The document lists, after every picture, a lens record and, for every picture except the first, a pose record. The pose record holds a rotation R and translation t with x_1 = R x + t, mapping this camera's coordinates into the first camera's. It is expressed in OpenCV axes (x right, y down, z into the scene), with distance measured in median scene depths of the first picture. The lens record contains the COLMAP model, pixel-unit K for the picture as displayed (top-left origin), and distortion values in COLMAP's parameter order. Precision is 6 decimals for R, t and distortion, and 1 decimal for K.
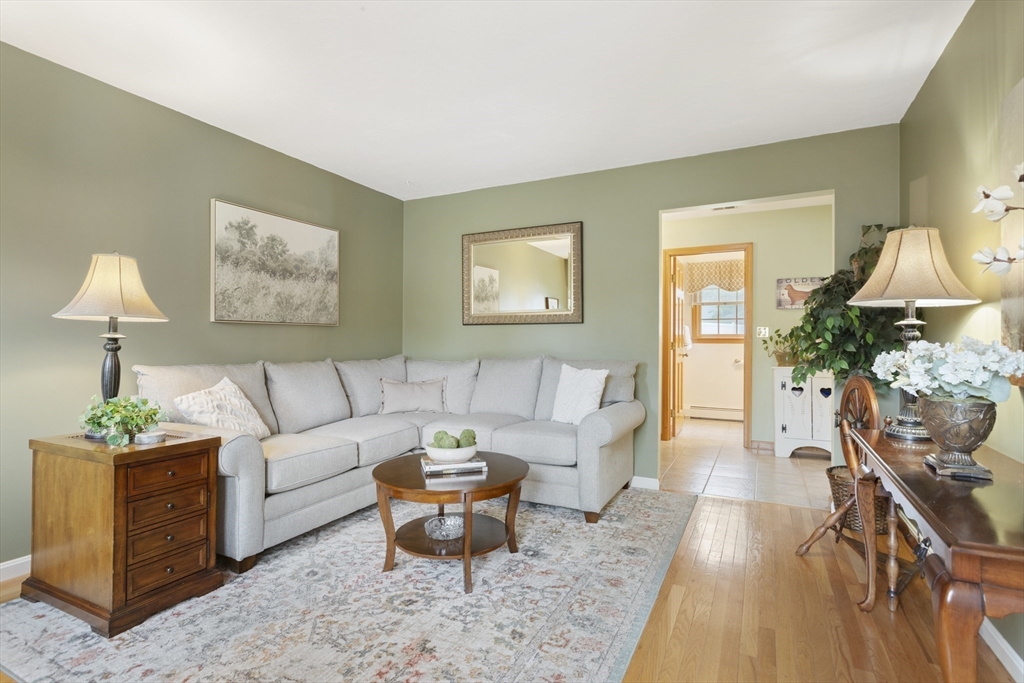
lens RADIAL K [[505.5, 0, 512.0], [0, 505.5, 341.5], [0, 0, 1]] dist [0.000138, -0.000111]
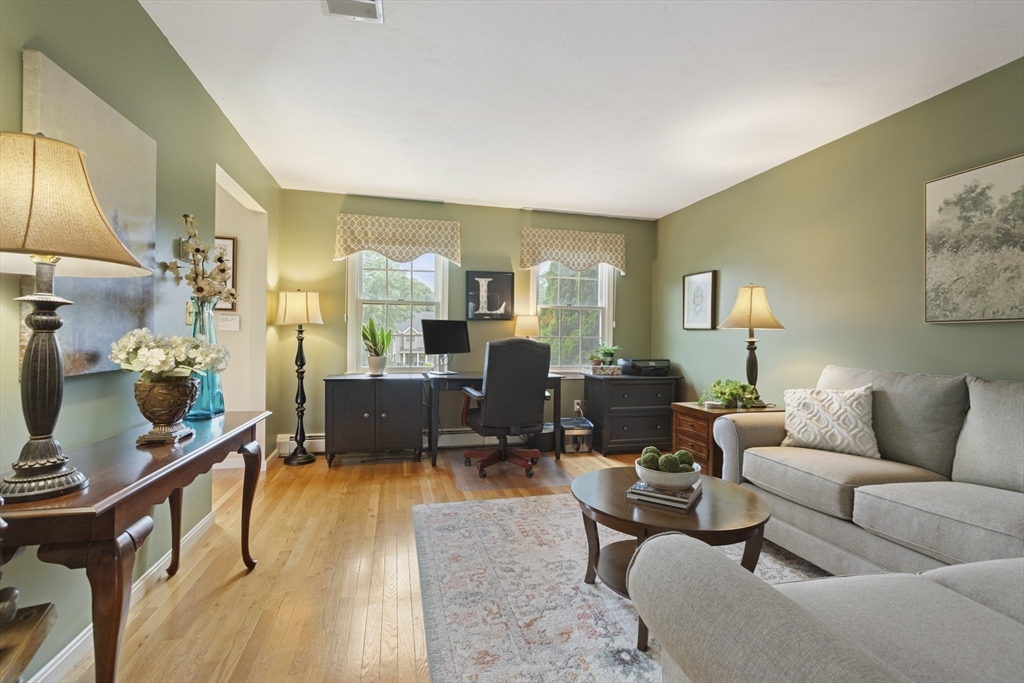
lens RADIAL K [[453.9, 0, 512.0], [0, 453.9, 341.5], [0, 0, 1]] dist [0.002059, 0.000244]
pose [[-0.754071, -0.008389, -0.656740, 0.513607], [-0.015572, 0.999866, 0.005109, -0.001673], [0.656609, 0.014079, -0.754100, 1.258739]]
